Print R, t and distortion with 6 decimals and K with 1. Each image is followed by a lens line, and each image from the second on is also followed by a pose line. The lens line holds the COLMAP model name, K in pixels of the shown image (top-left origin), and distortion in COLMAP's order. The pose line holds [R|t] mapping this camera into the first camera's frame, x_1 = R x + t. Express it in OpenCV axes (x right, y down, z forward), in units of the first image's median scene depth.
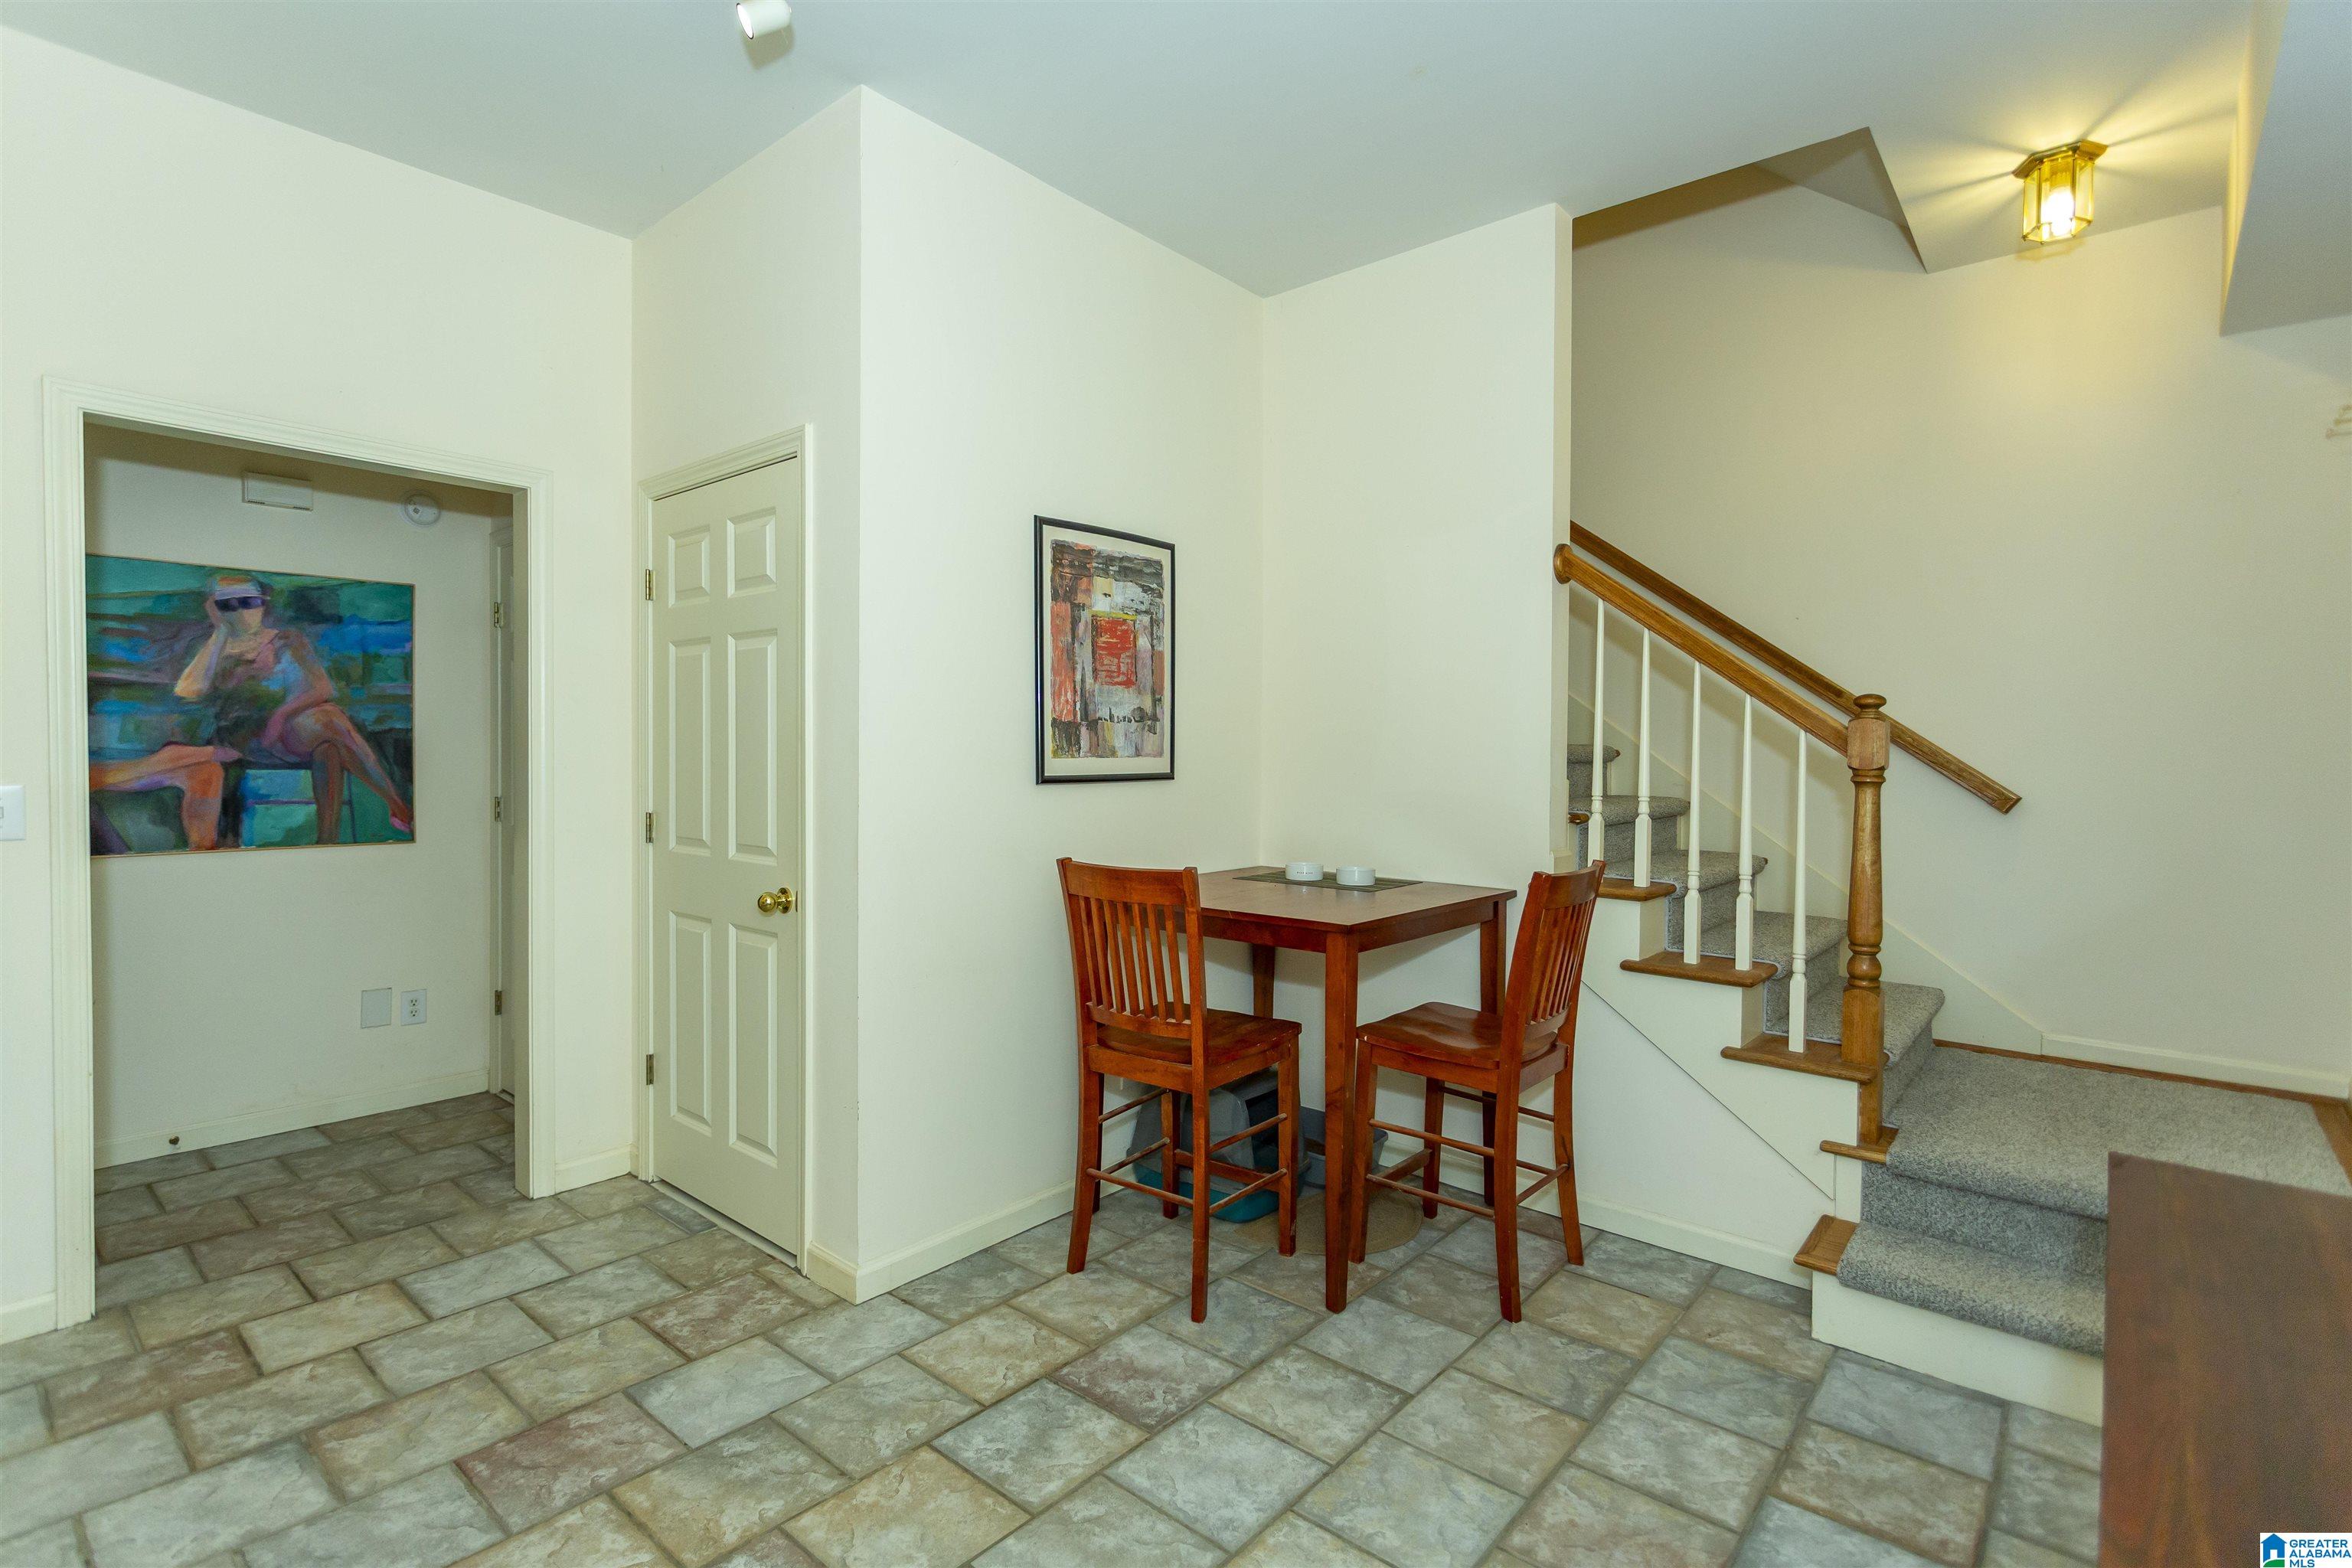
lens RADIAL K [[1114.8, 0, 1173.9], [0, 1114.8, 774.1], [0, 0, 1]] dist [0.002564, 0.000414]
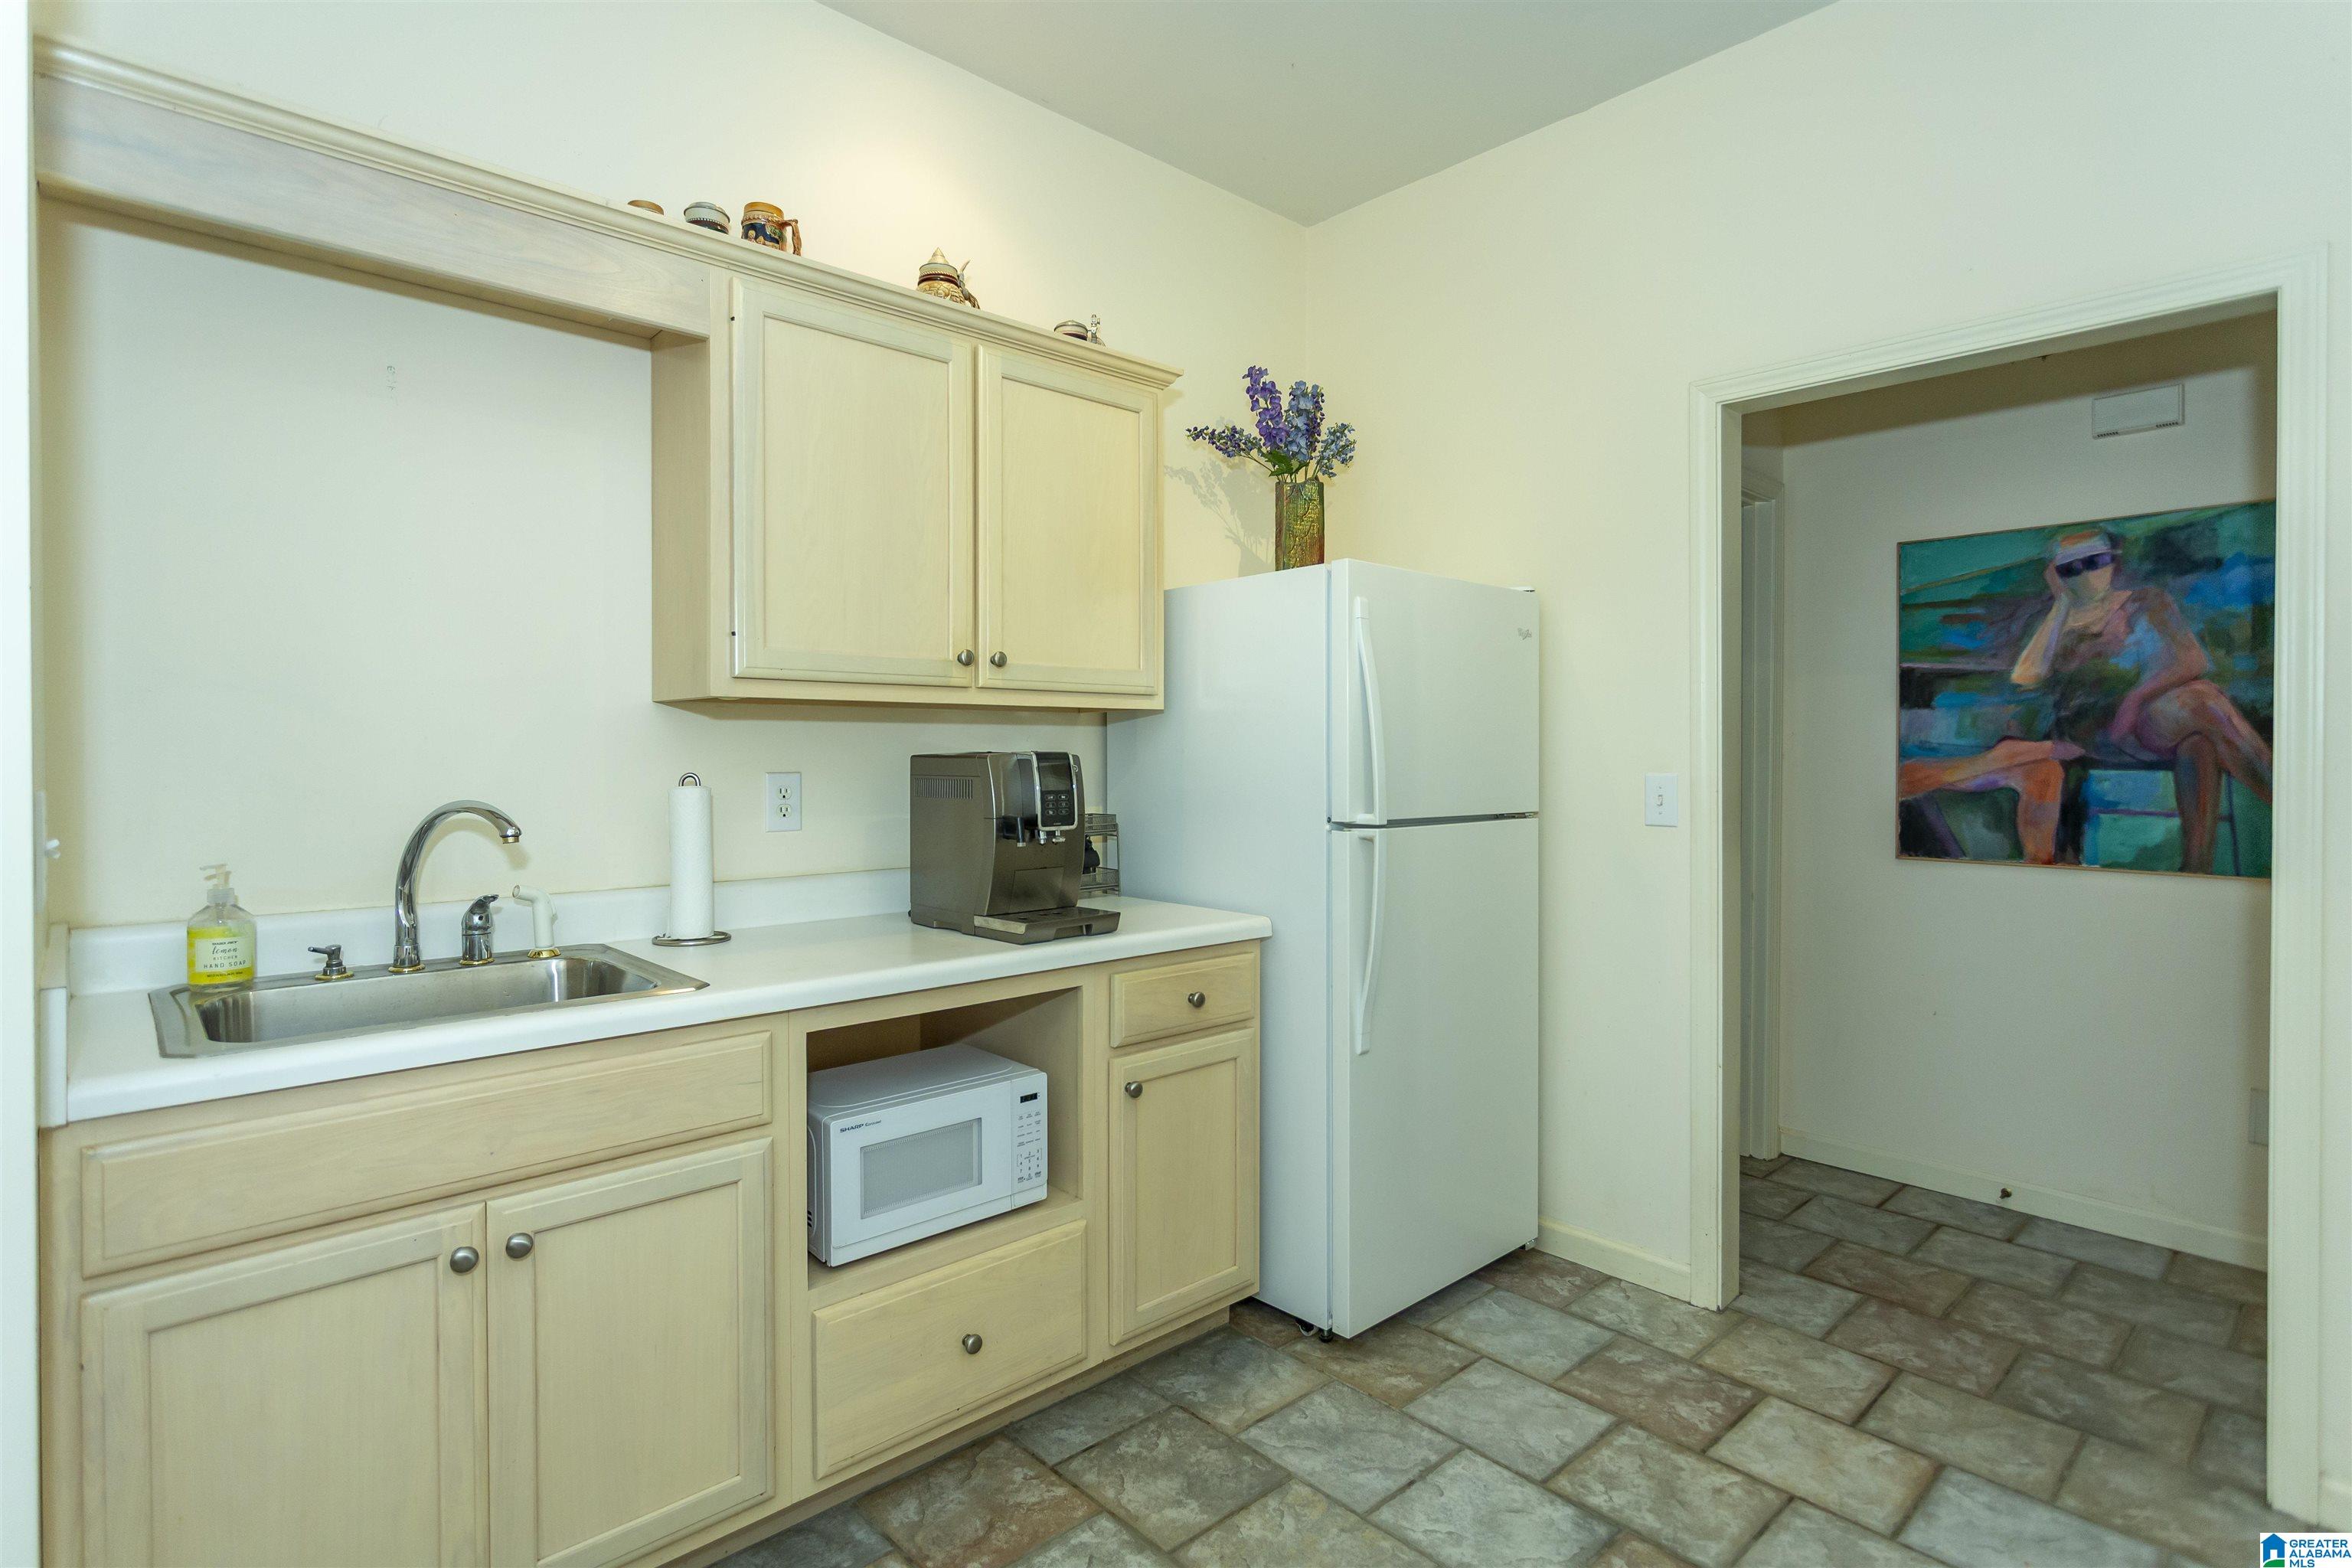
lens RADIAL K [[1185.6, 0, 1178.2], [0, 1185.6, 764.9], [0, 0, 1]] dist [0.002576, 0.001054]
pose [[-0.123102, 0.006251, -0.992374, 0.103808], [-0.021076, 0.999738, 0.008912, -0.001167], [0.992170, 0.022012, -0.122938, 0.461595]]
